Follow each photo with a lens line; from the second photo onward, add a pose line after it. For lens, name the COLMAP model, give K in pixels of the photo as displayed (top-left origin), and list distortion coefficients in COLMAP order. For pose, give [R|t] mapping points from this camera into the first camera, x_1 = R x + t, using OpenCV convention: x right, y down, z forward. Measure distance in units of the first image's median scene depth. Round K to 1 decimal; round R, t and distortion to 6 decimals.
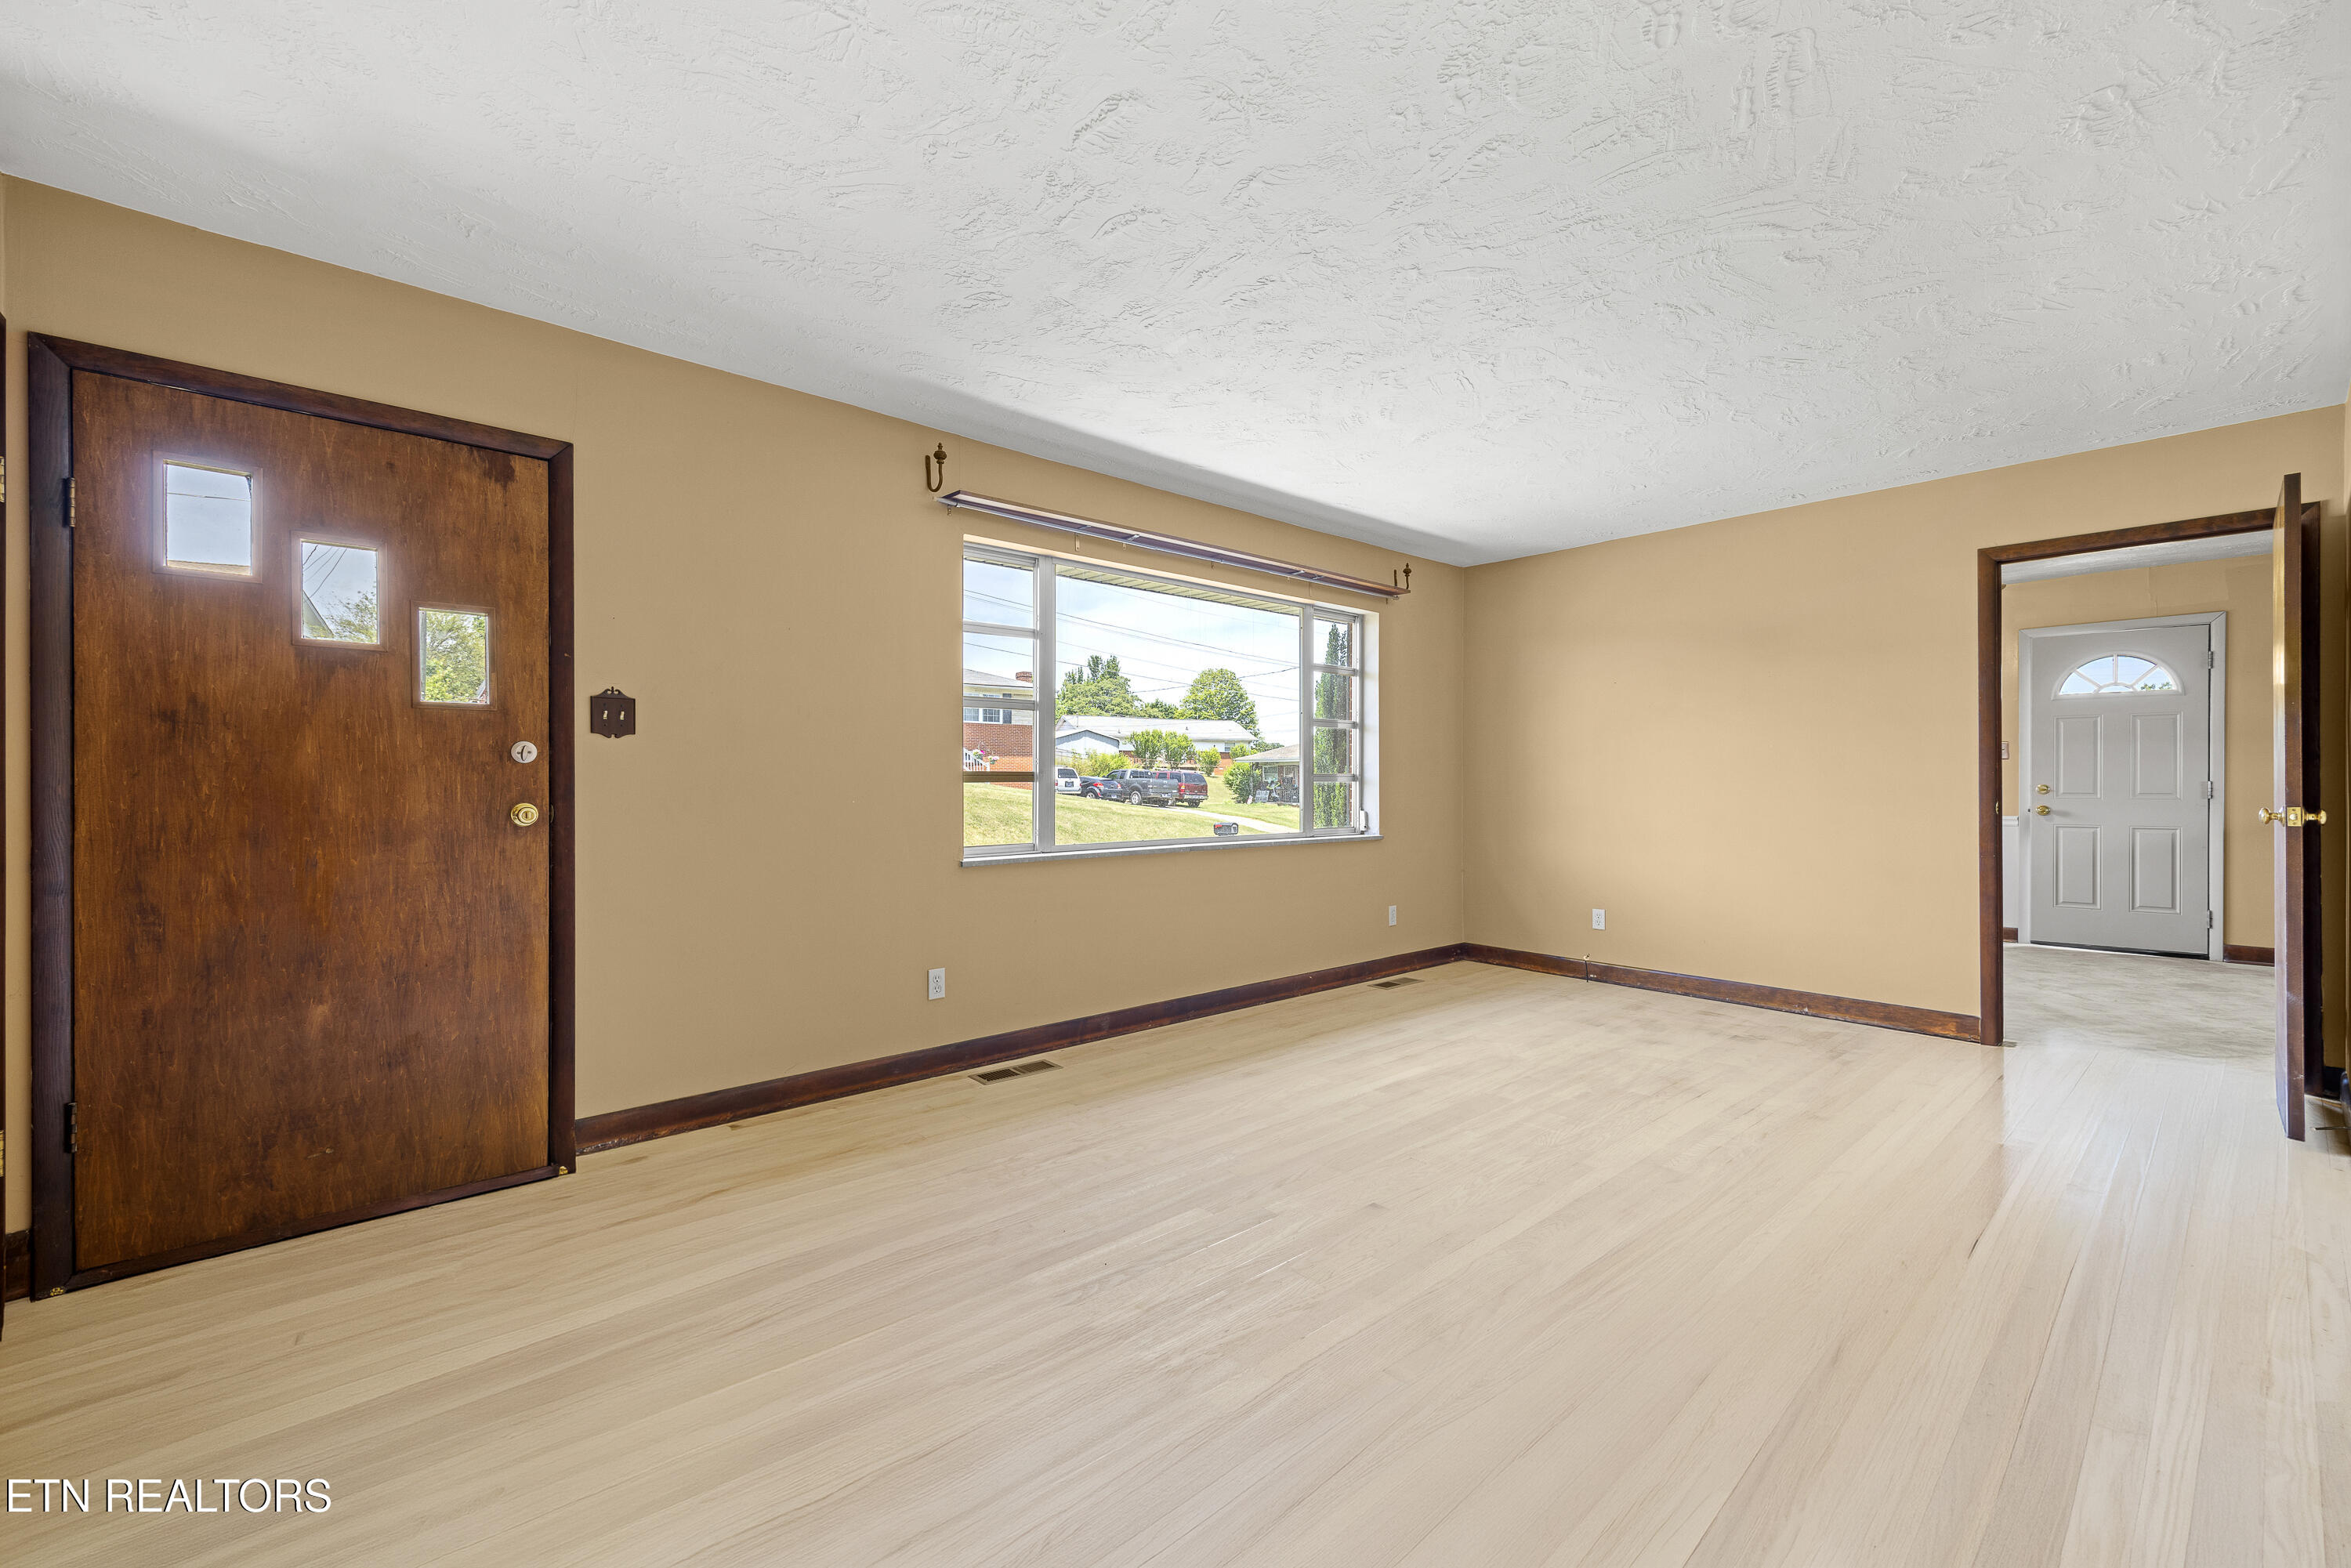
lens RADIAL K [[935.9, 0, 1183.6], [0, 935.9, 785.8], [0, 0, 1]] dist [0.002778, -0.000056]
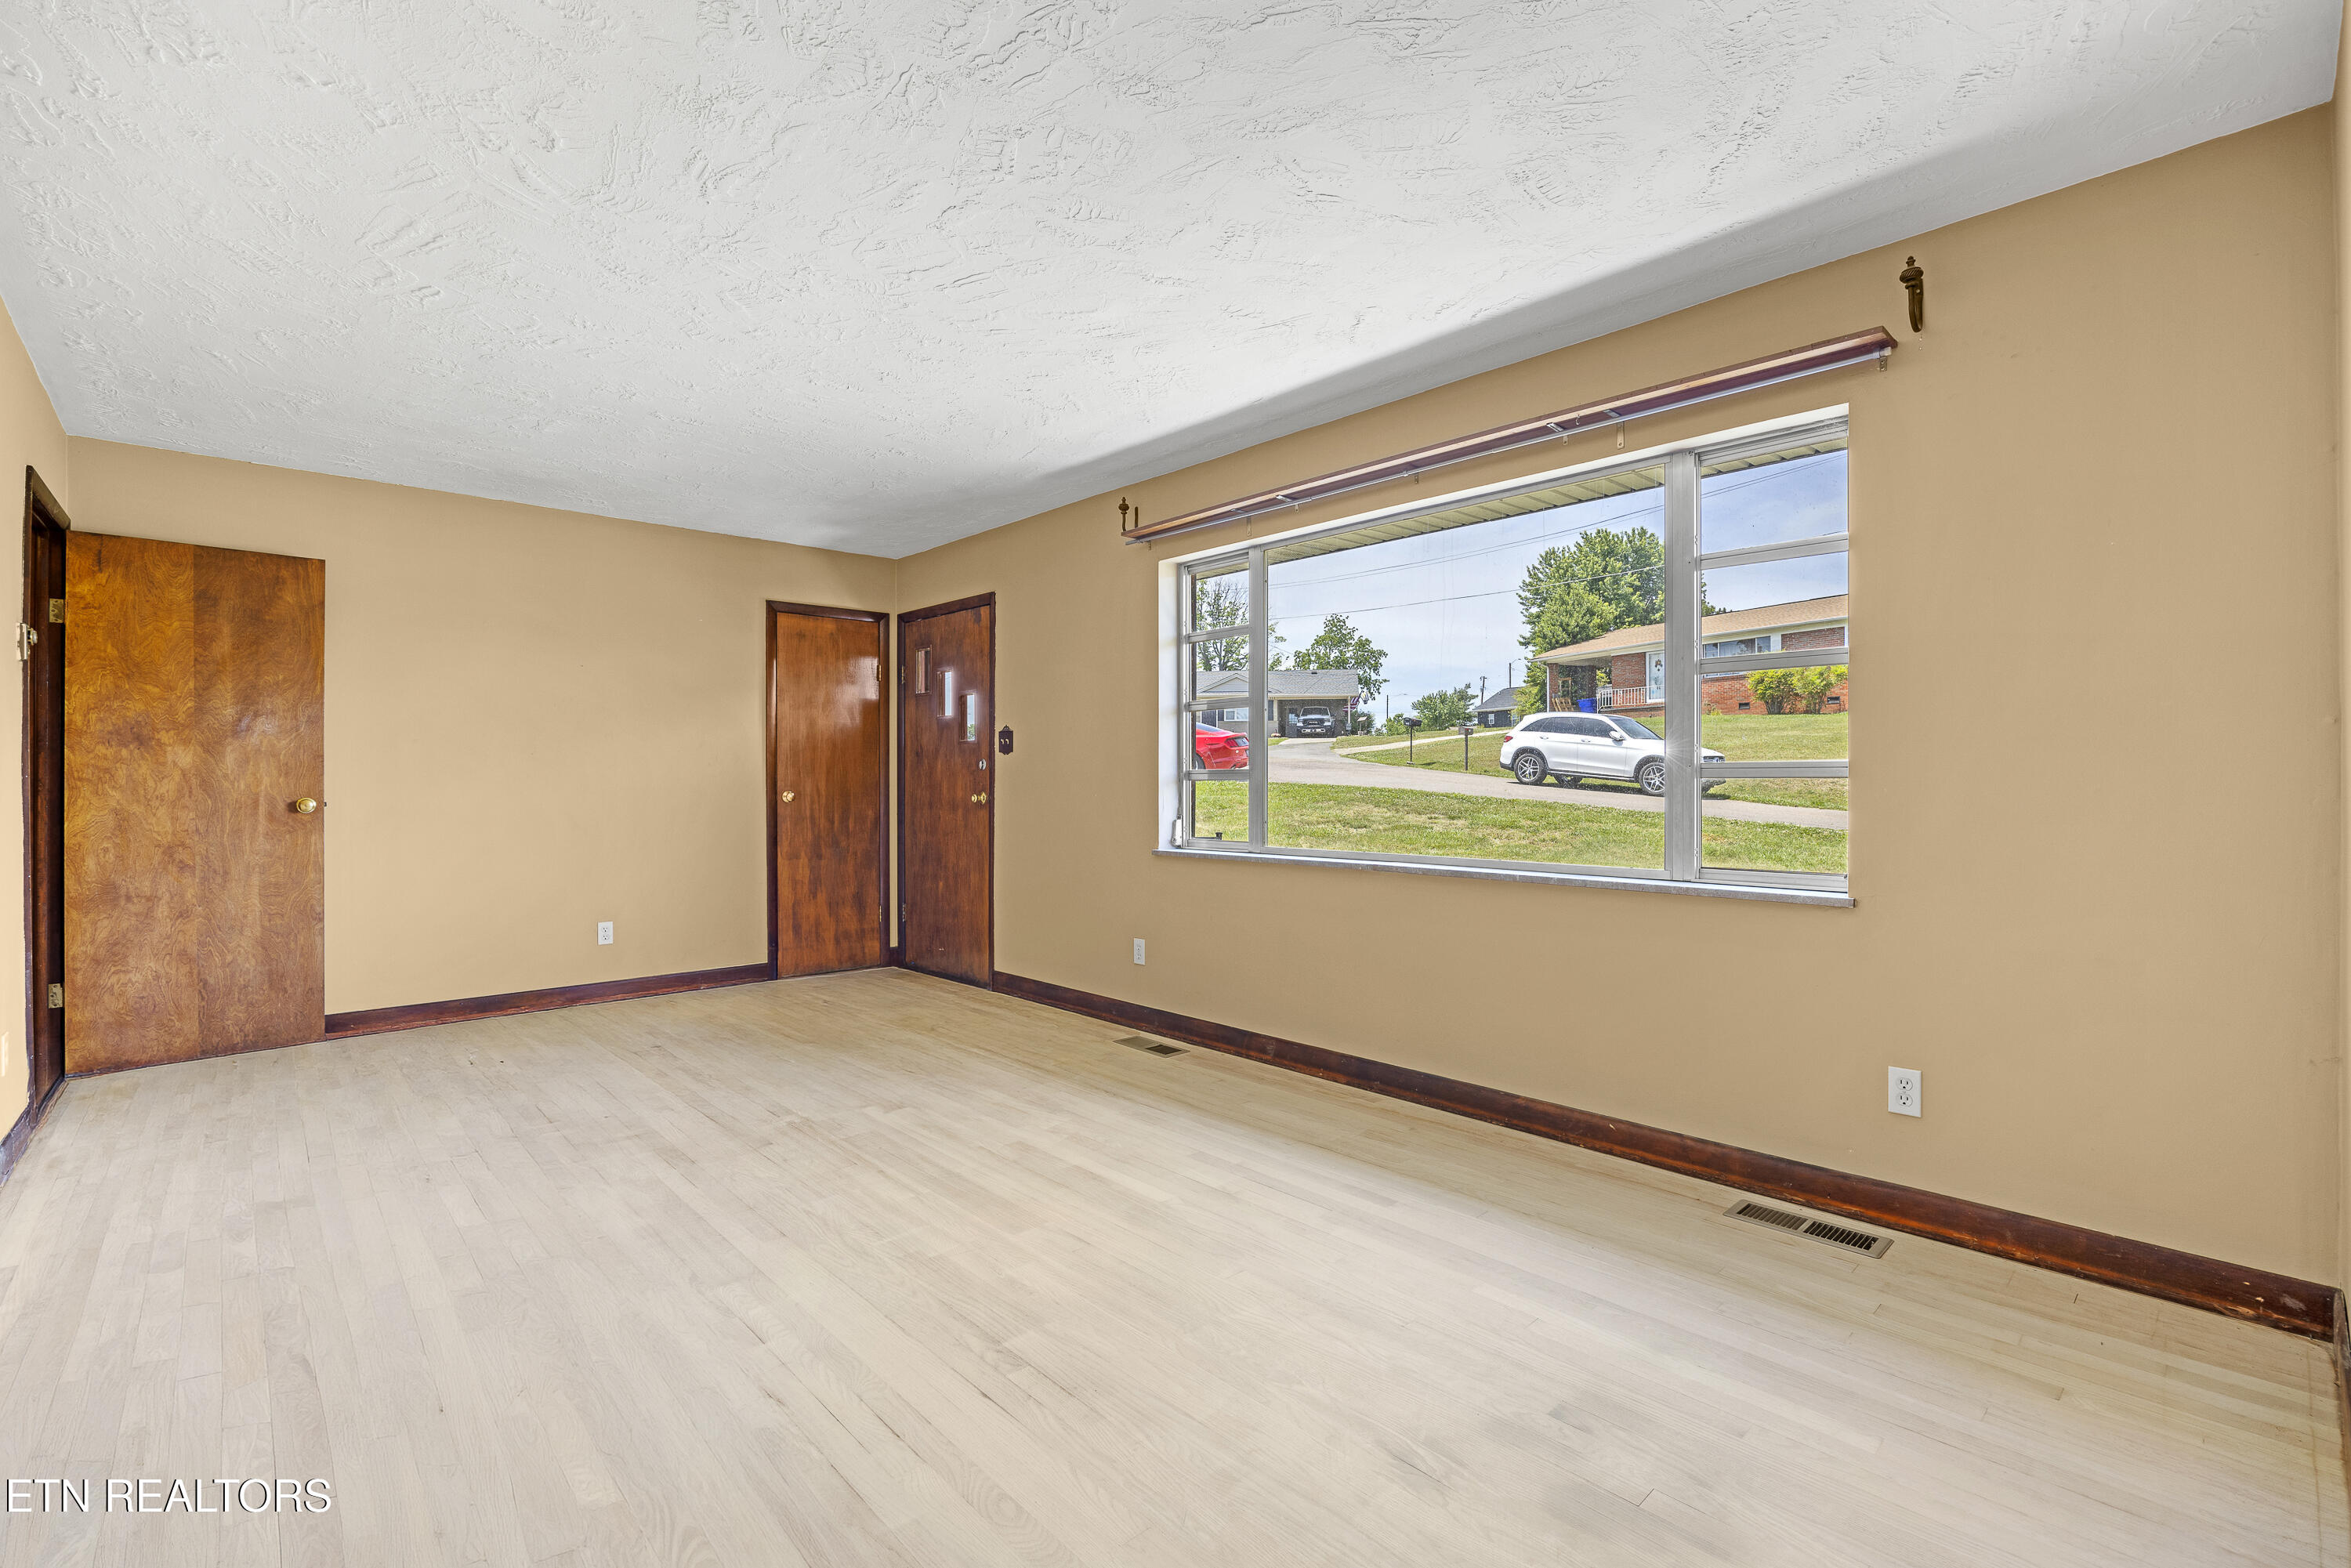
lens RADIAL K [[1045.5, 0, 1223.2], [0, 1045.5, 783.4], [0, 0, 1]] dist [-0.020643, -0.000010]
pose [[0.054452, 0.005075, -0.998503, 1.214545], [-0.001023, 0.999987, 0.005026, -0.008280], [0.998516, 0.000748, 0.054457, 1.188258]]
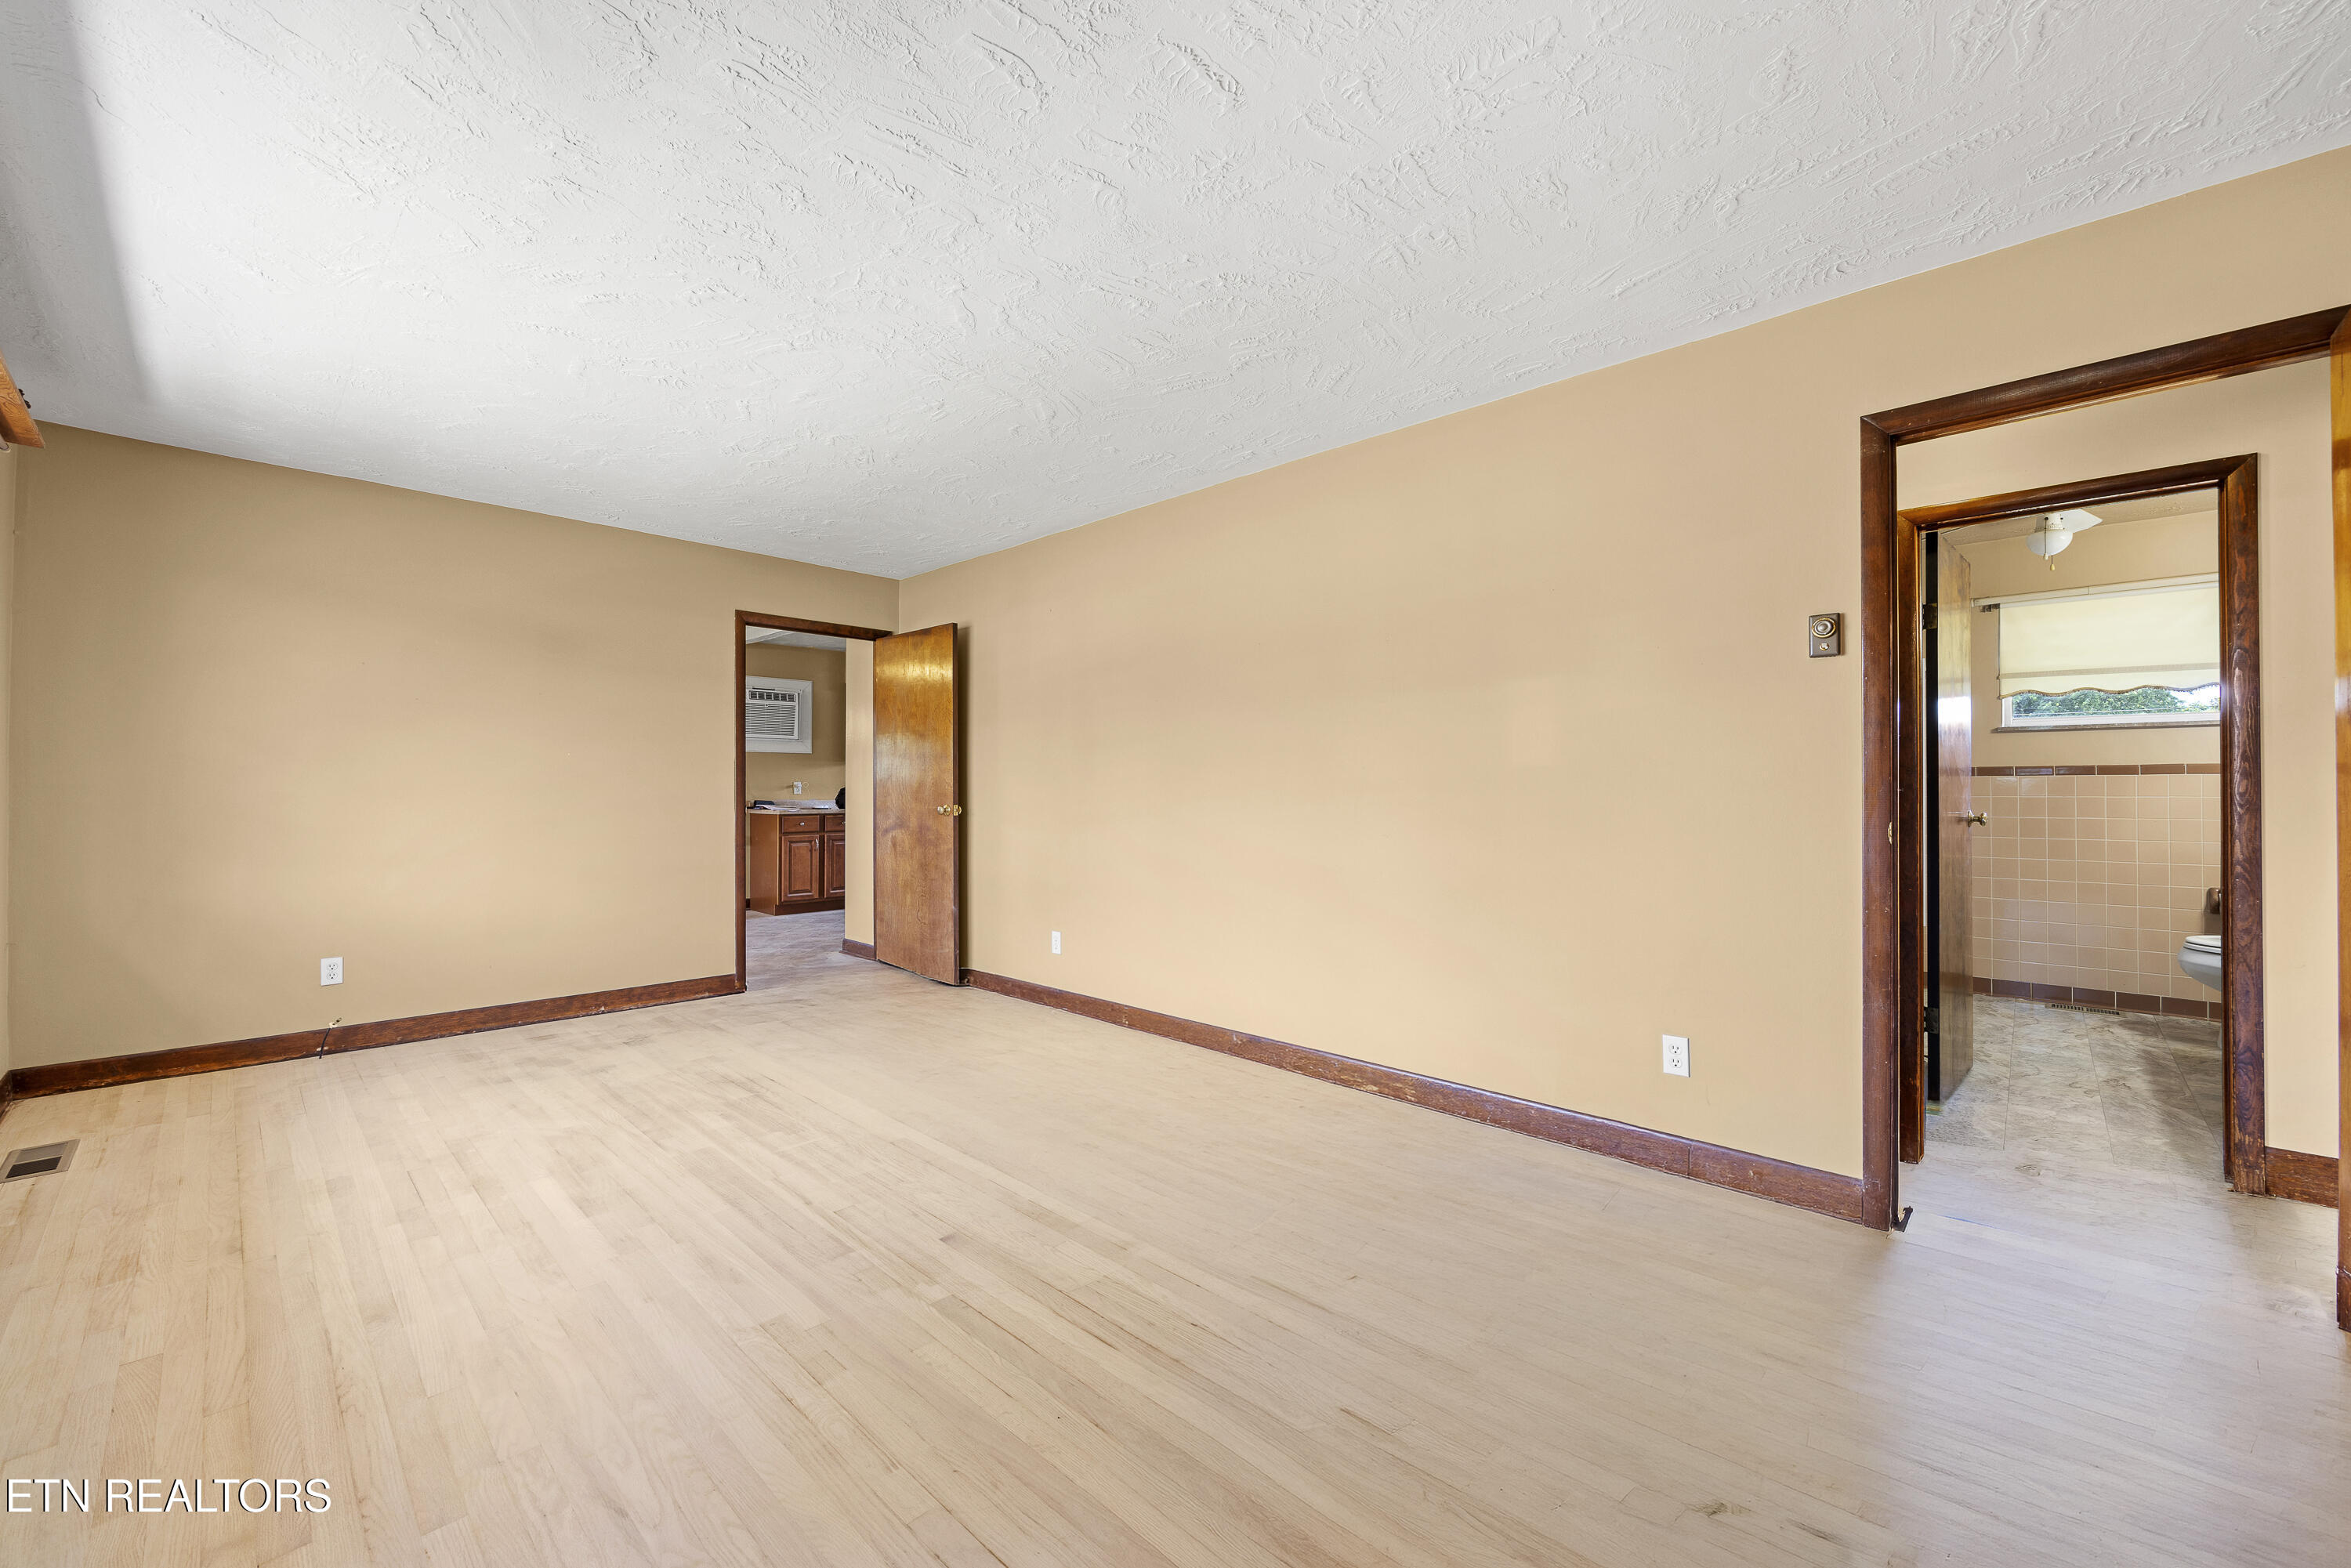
lens RADIAL K [[914.5, 0, 1162.8], [0, 914.5, 766.9], [0, 0, 1]] dist [-0.001131, -0.000350]
pose [[-0.063751, 0.028716, 0.997553, -0.587902], [0.000447, 0.999587, -0.028746, 0.000068], [-0.997966, -0.001386, -0.063737, 0.667398]]
